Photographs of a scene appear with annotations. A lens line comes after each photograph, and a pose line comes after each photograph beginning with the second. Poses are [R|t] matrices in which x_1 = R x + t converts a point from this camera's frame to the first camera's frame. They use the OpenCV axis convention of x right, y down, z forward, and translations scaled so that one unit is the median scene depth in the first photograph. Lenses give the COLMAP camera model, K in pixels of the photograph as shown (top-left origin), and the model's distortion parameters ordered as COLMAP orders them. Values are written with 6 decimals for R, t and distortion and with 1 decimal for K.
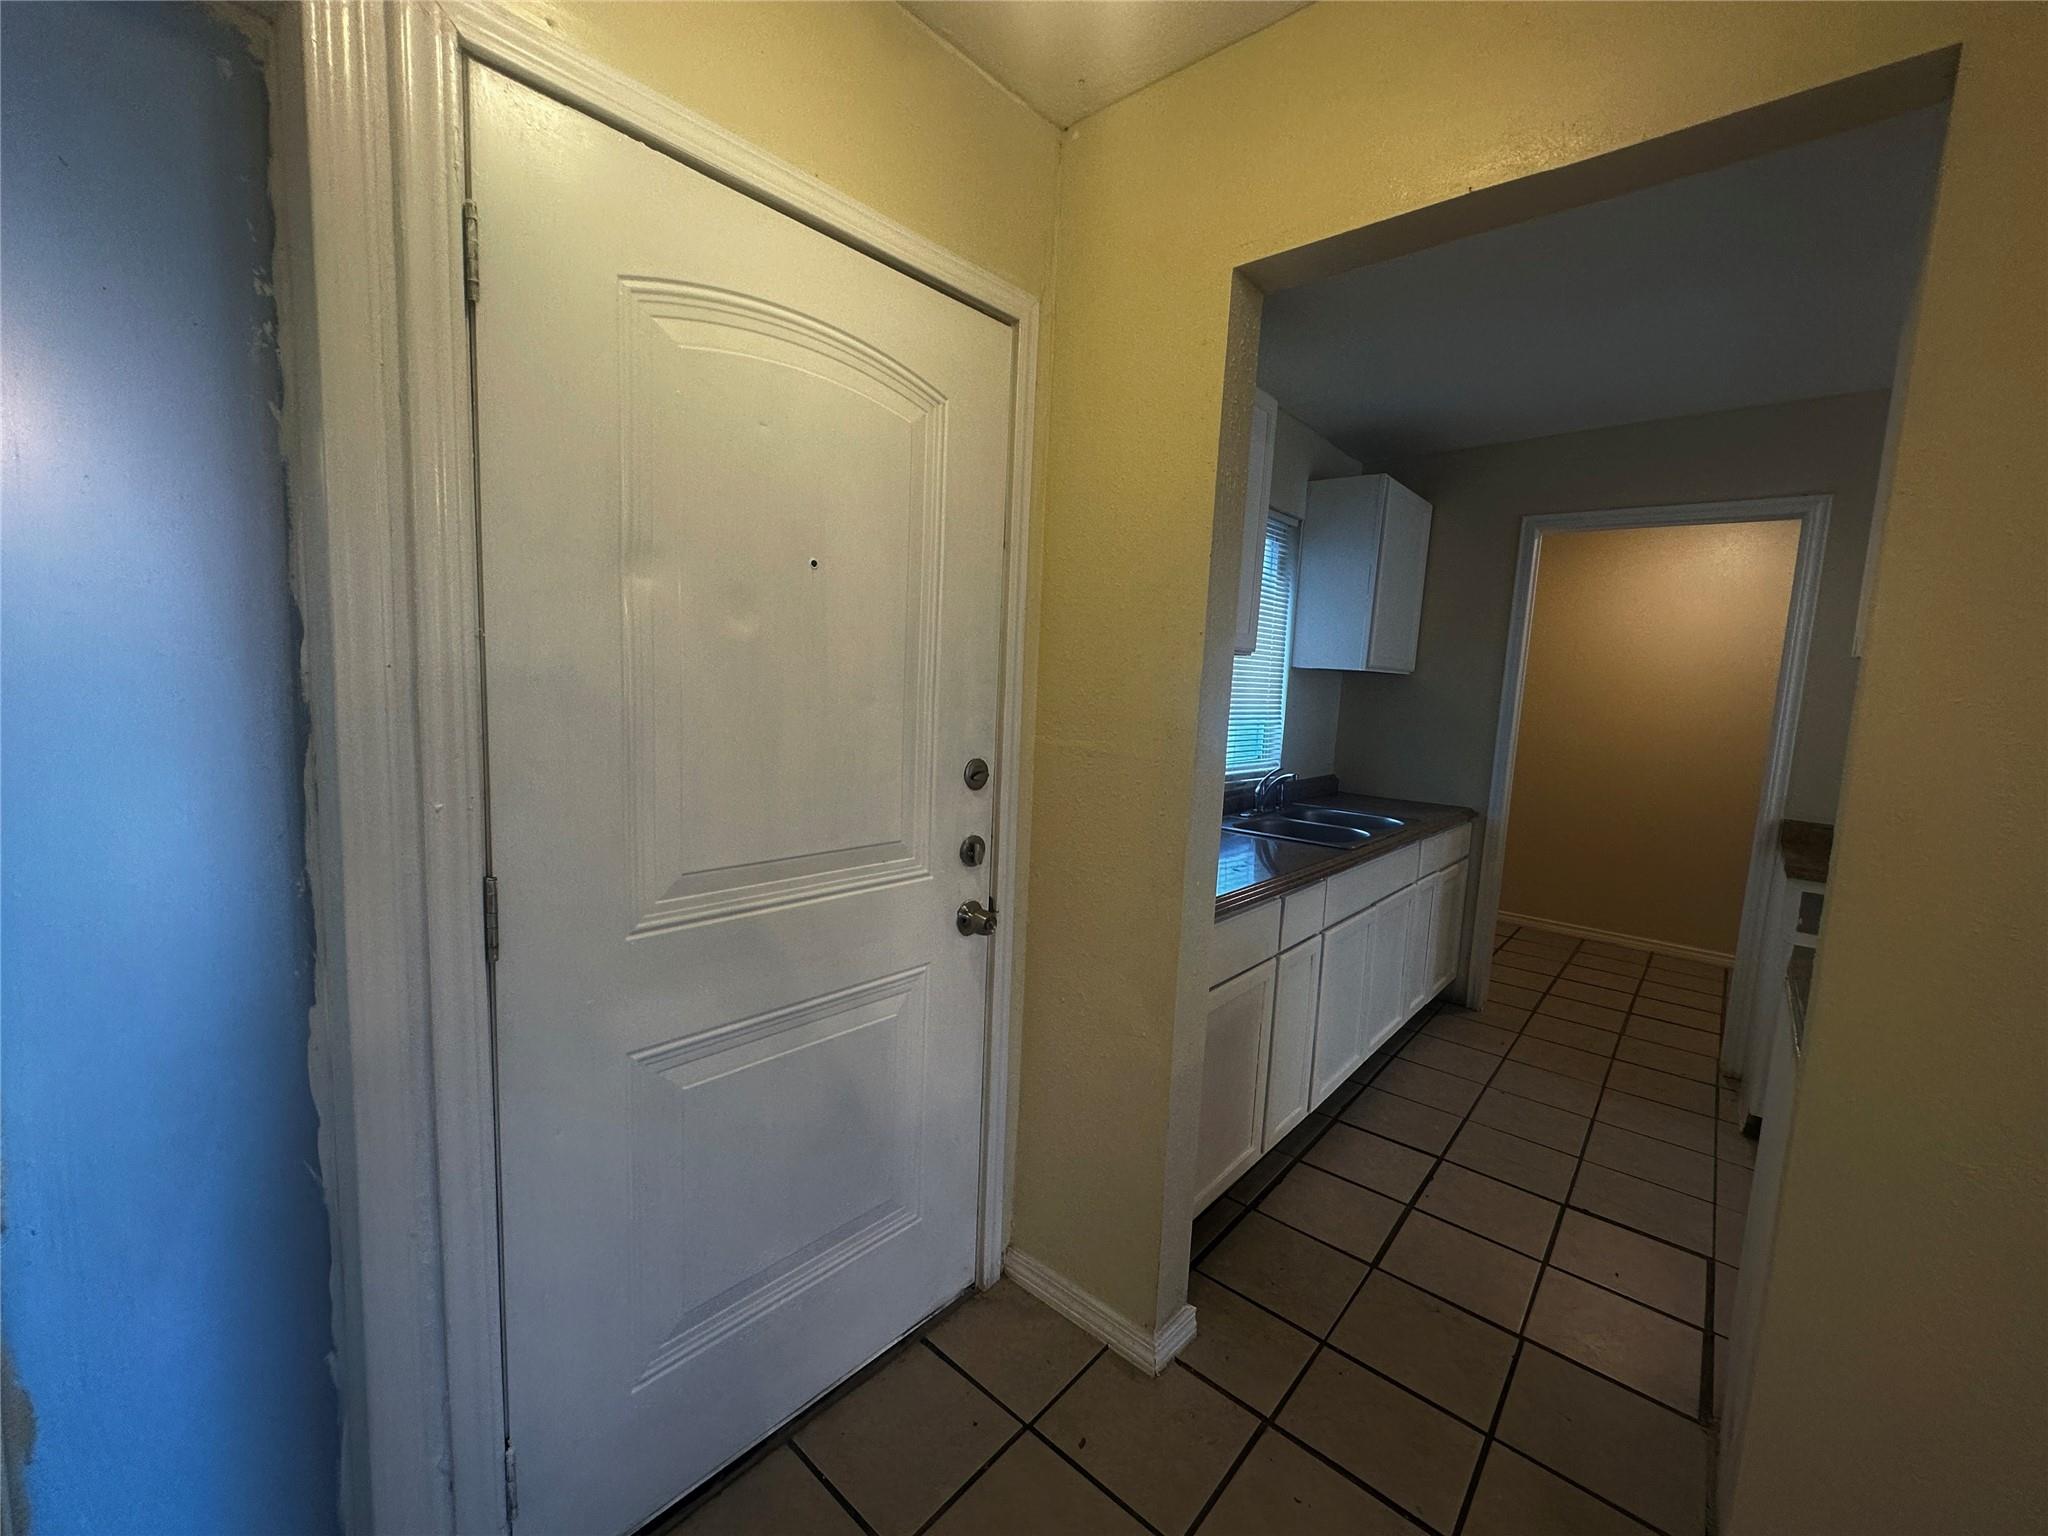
lens RADIAL K [[828.4, 0, 1043.4], [0, 828.4, 770.5], [0, 0, 1]] dist [0.001653, 0.000279]
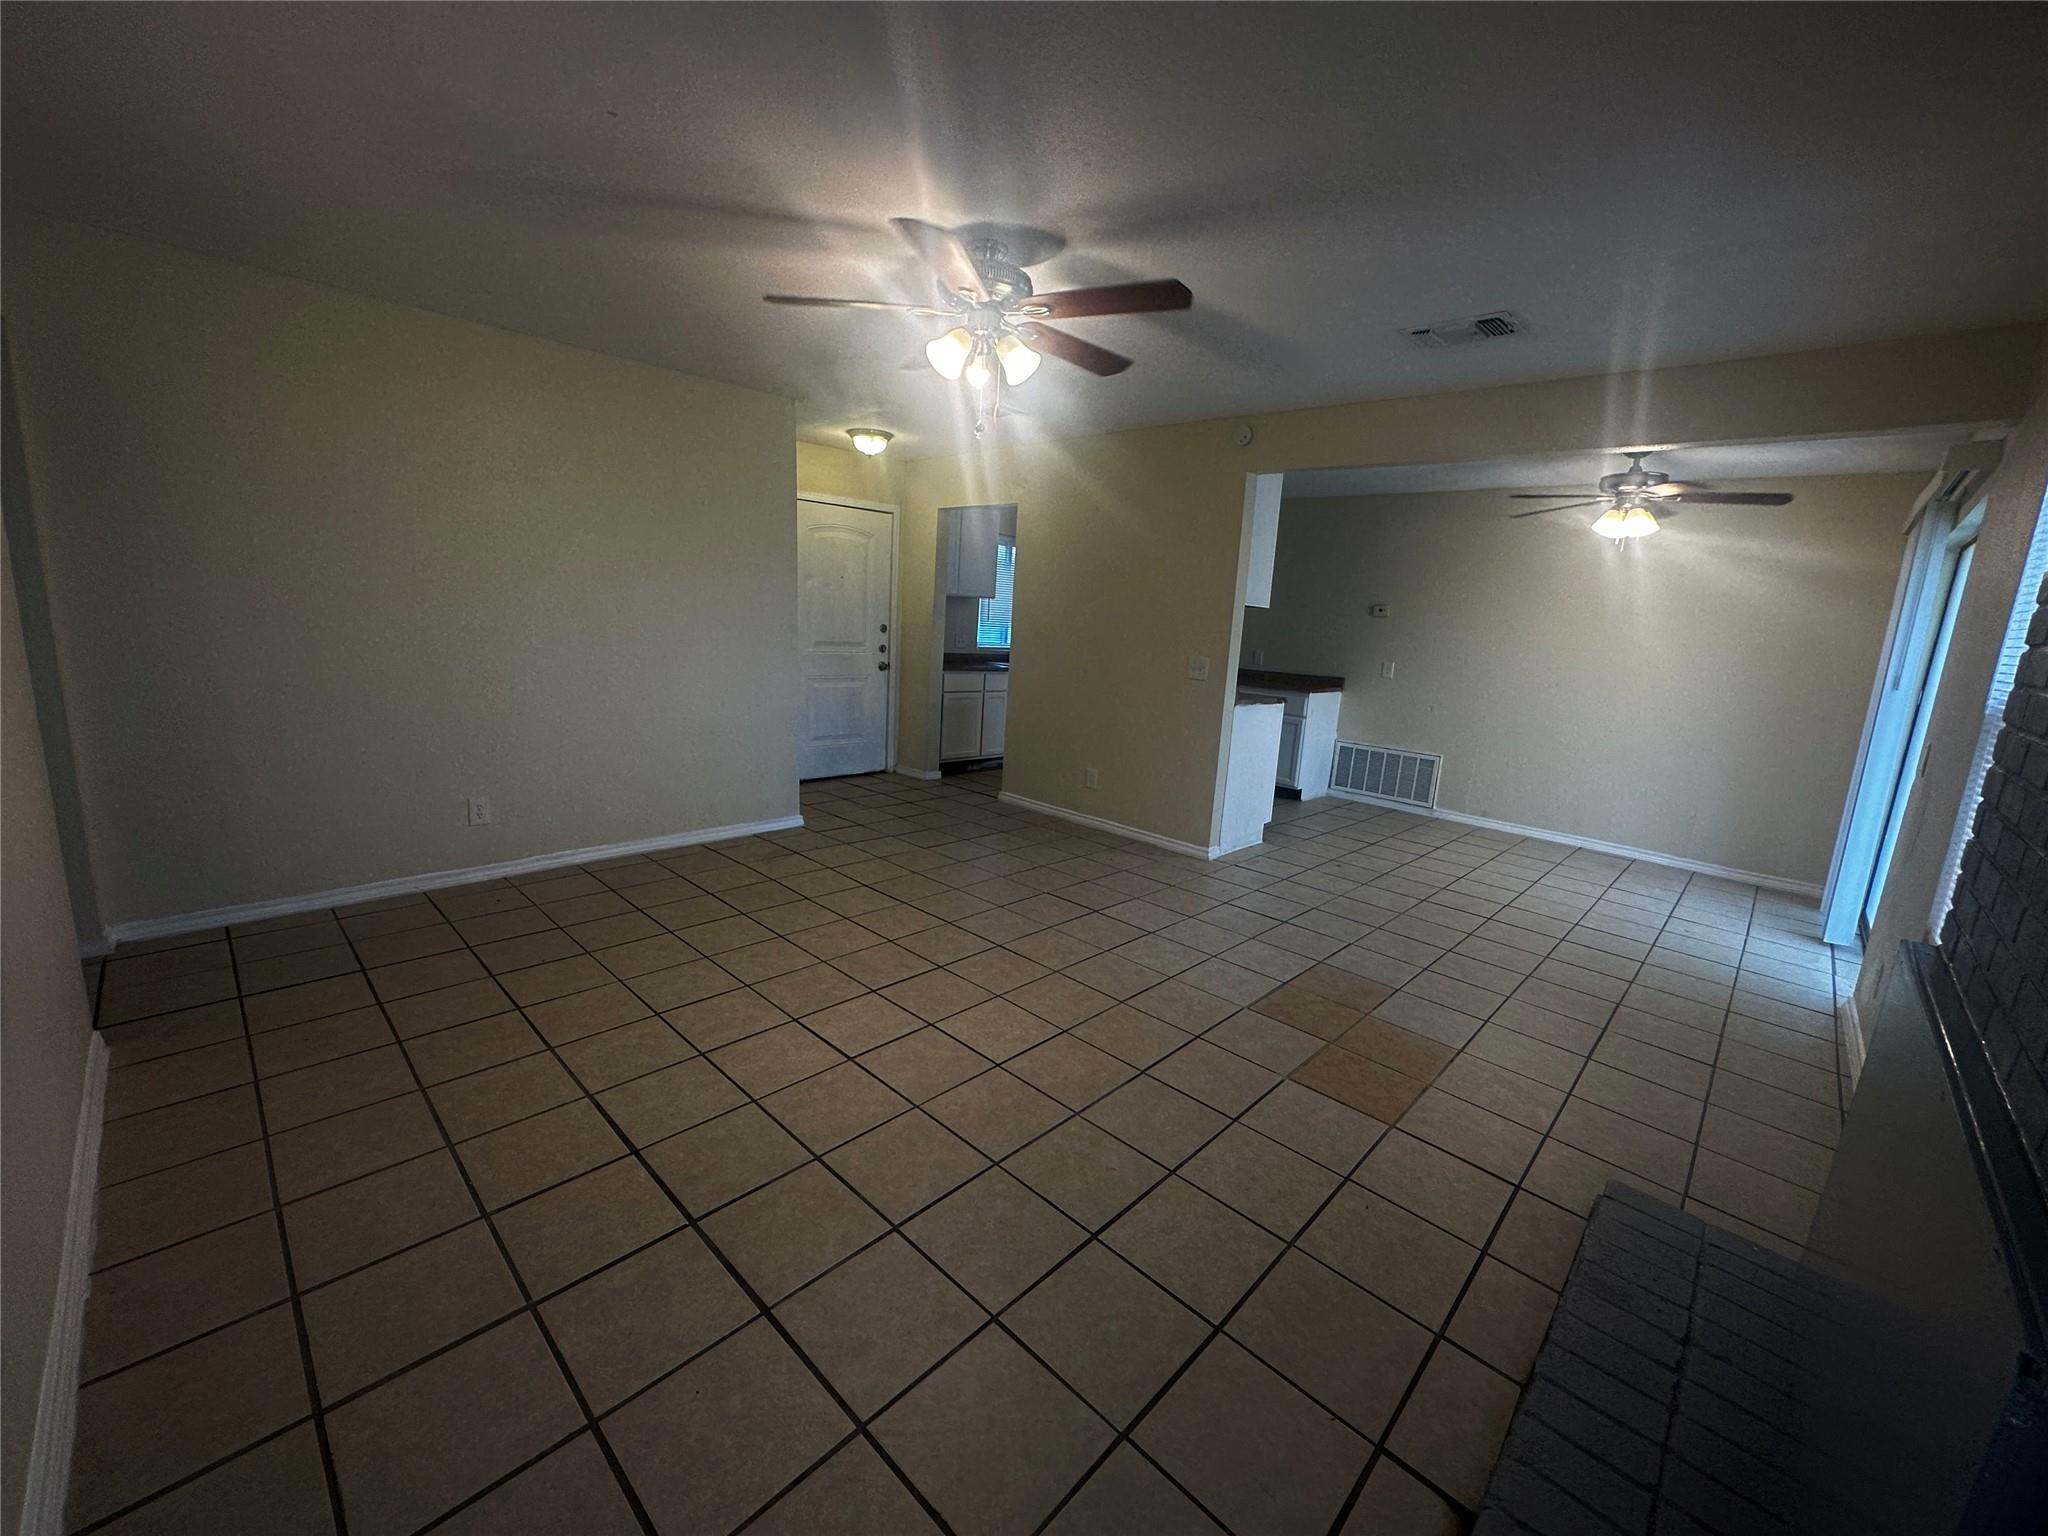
lens RADIAL K [[821.0, 0, 1020.8], [0, 821.0, 769.8], [0, 0, 1]] dist [-0.001744, 0.000497]
pose [[0.999023, 0.015356, -0.041447, 0.748561], [-0.012370, 0.997374, 0.071355, 0.392526], [0.042434, -0.070772, 0.996589, -2.926520]]
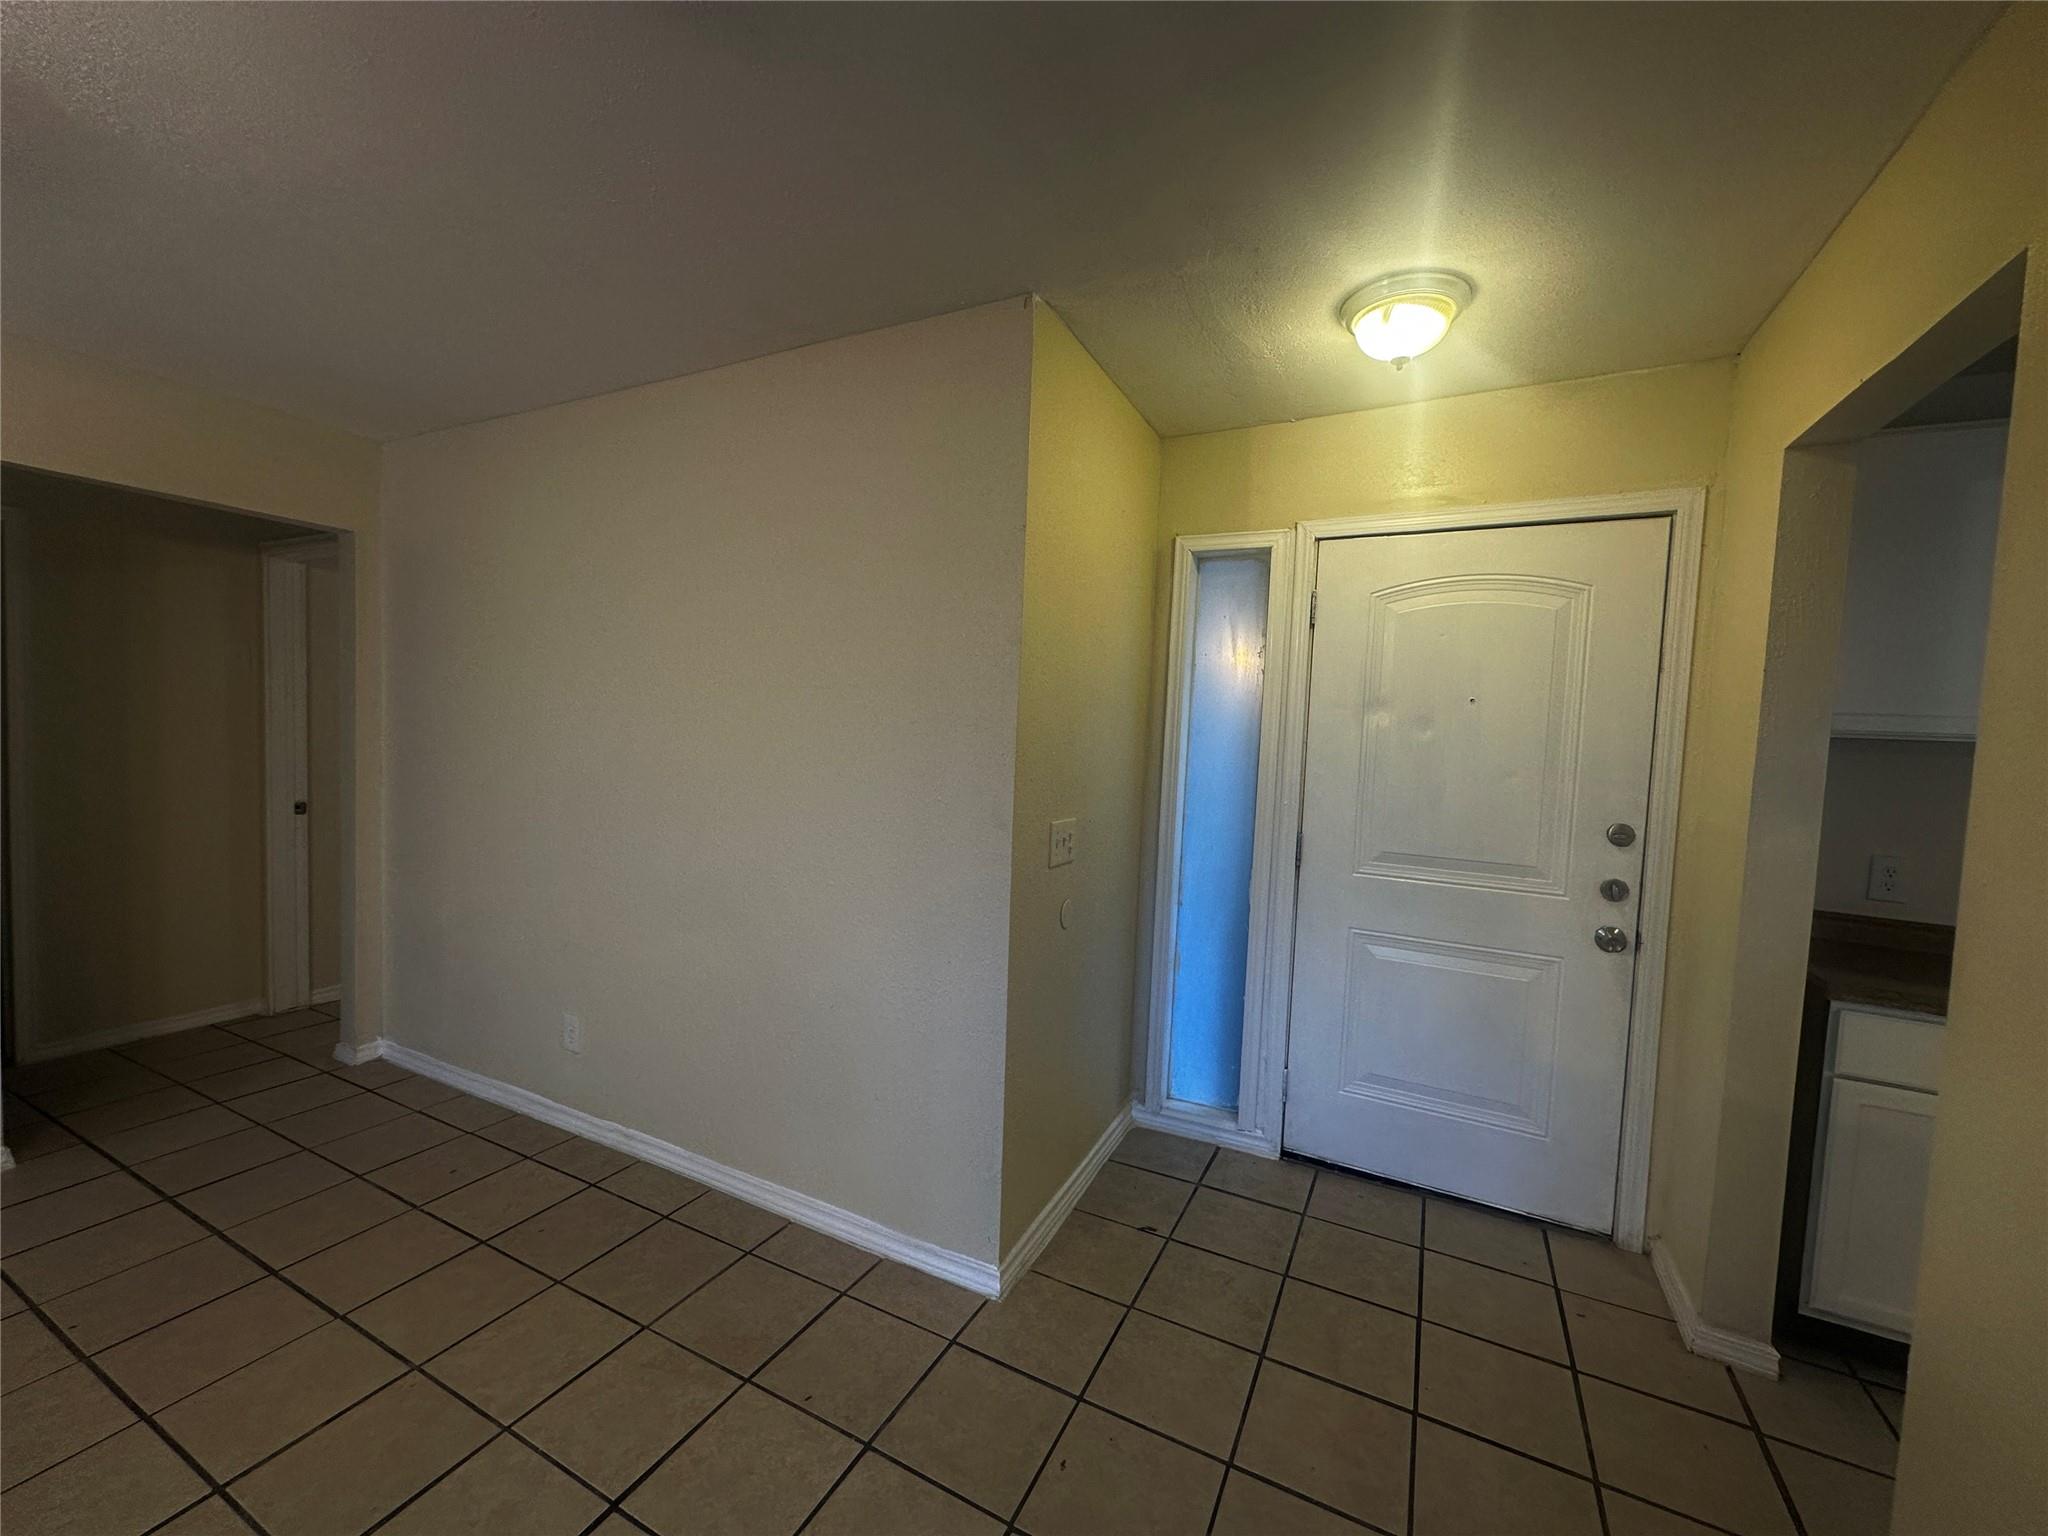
lens RADIAL K [[821.0, 0, 1020.8], [0, 821.0, 769.8], [0, 0, 1]] dist [-0.001744, 0.000497]
pose [[0.256469, 0.018477, -0.966376, 1.005157], [-0.139683, 0.990030, -0.018142, 0.062527], [0.956406, 0.139639, 0.256493, -0.334744]]
